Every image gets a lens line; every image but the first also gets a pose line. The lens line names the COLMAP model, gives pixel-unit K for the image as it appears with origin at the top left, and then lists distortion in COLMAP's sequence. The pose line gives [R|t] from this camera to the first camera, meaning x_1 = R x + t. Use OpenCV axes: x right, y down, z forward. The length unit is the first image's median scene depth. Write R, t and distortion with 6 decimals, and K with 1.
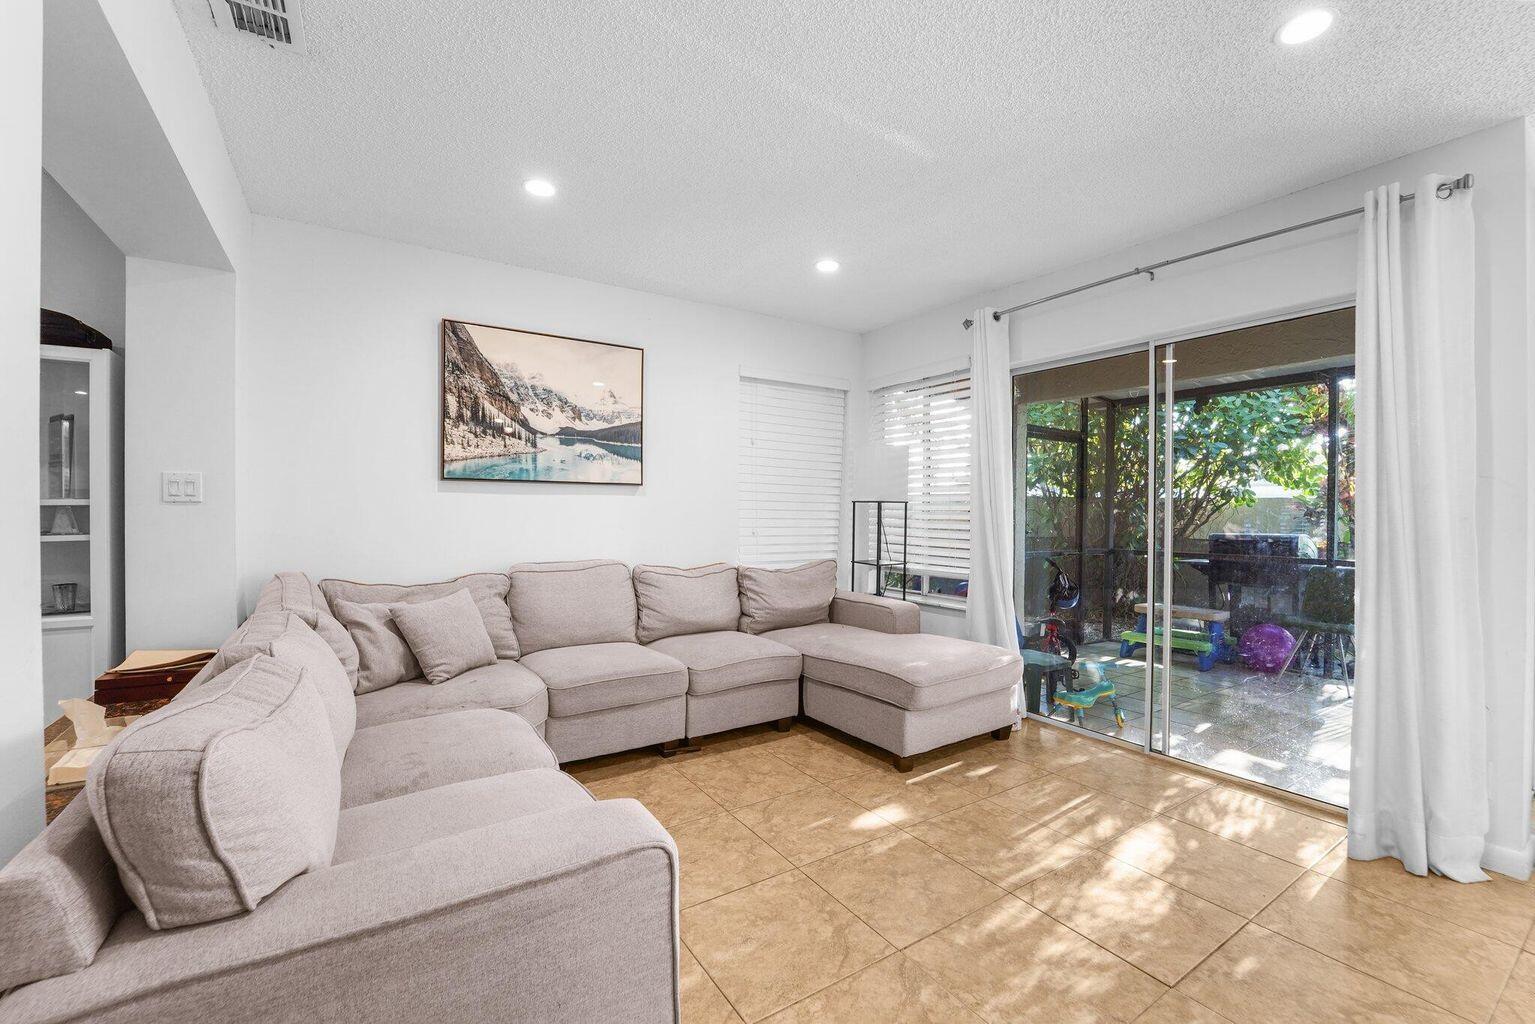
lens RADIAL K [[620.4, 0, 774.1], [0, 620.4, 510.0], [0, 0, 1]] dist [-0.000492, -0.000010]
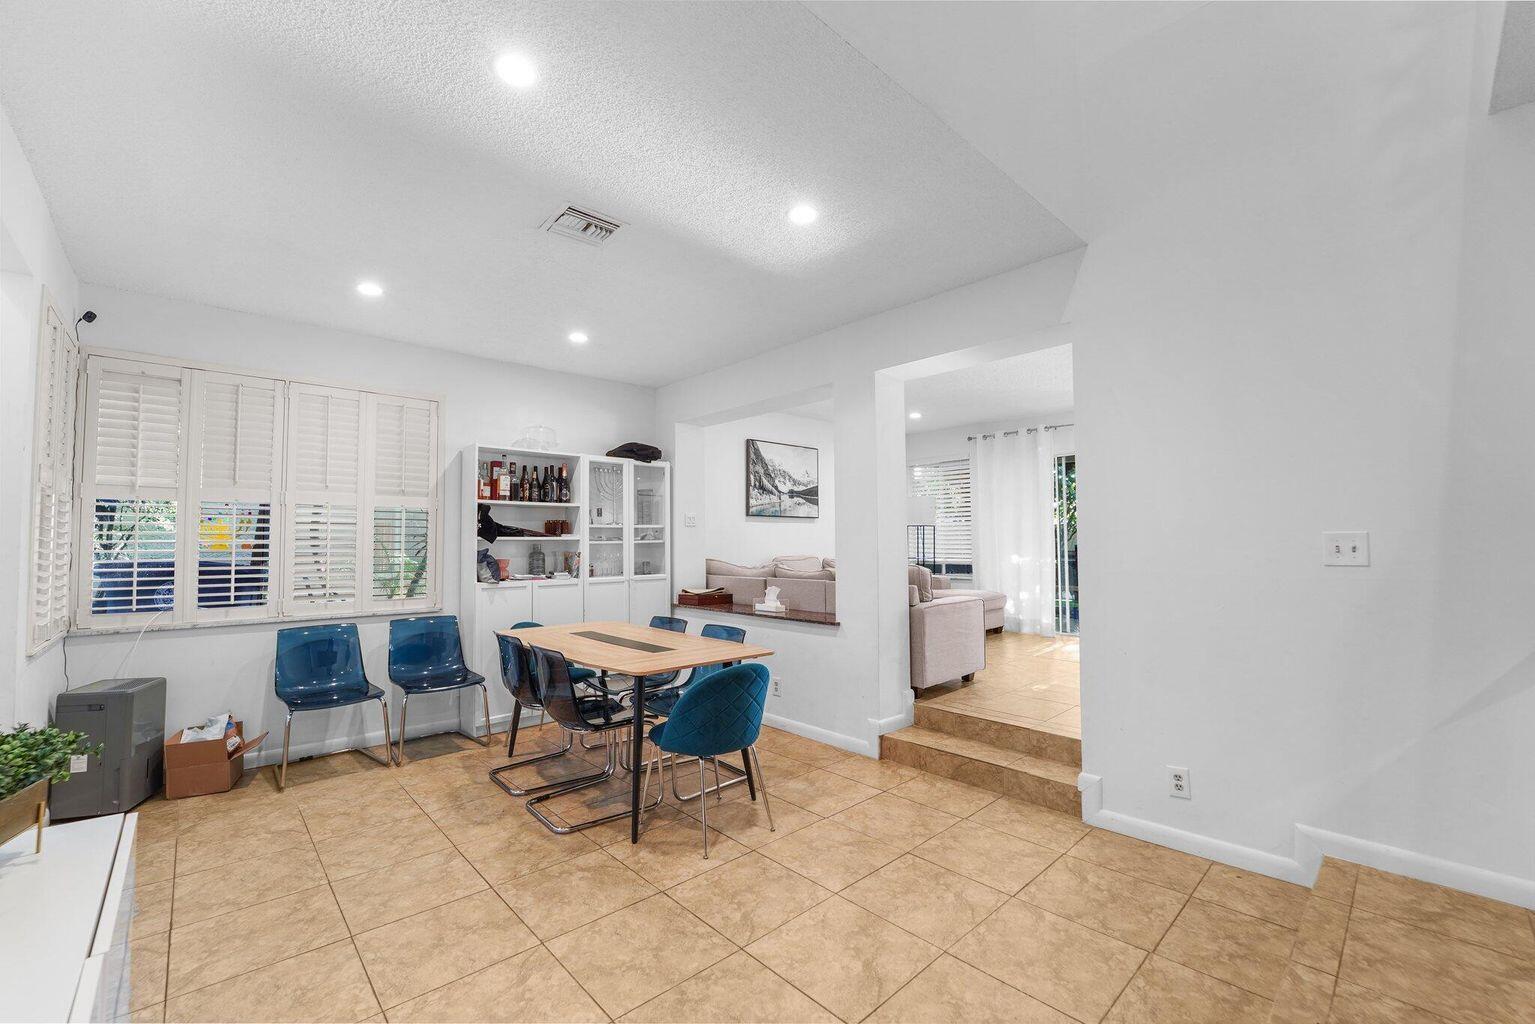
lens RADIAL K [[620.4, 0, 761.0], [0, 620.4, 519.1], [0, 0, 1]] dist [-0.000492, -0.000010]
pose [[0.988134, 0.004204, 0.153538, -0.759901], [-0.001213, 0.999808, -0.019574, 0.003800], [-0.153591, 0.019155, 0.987949, -1.007764]]
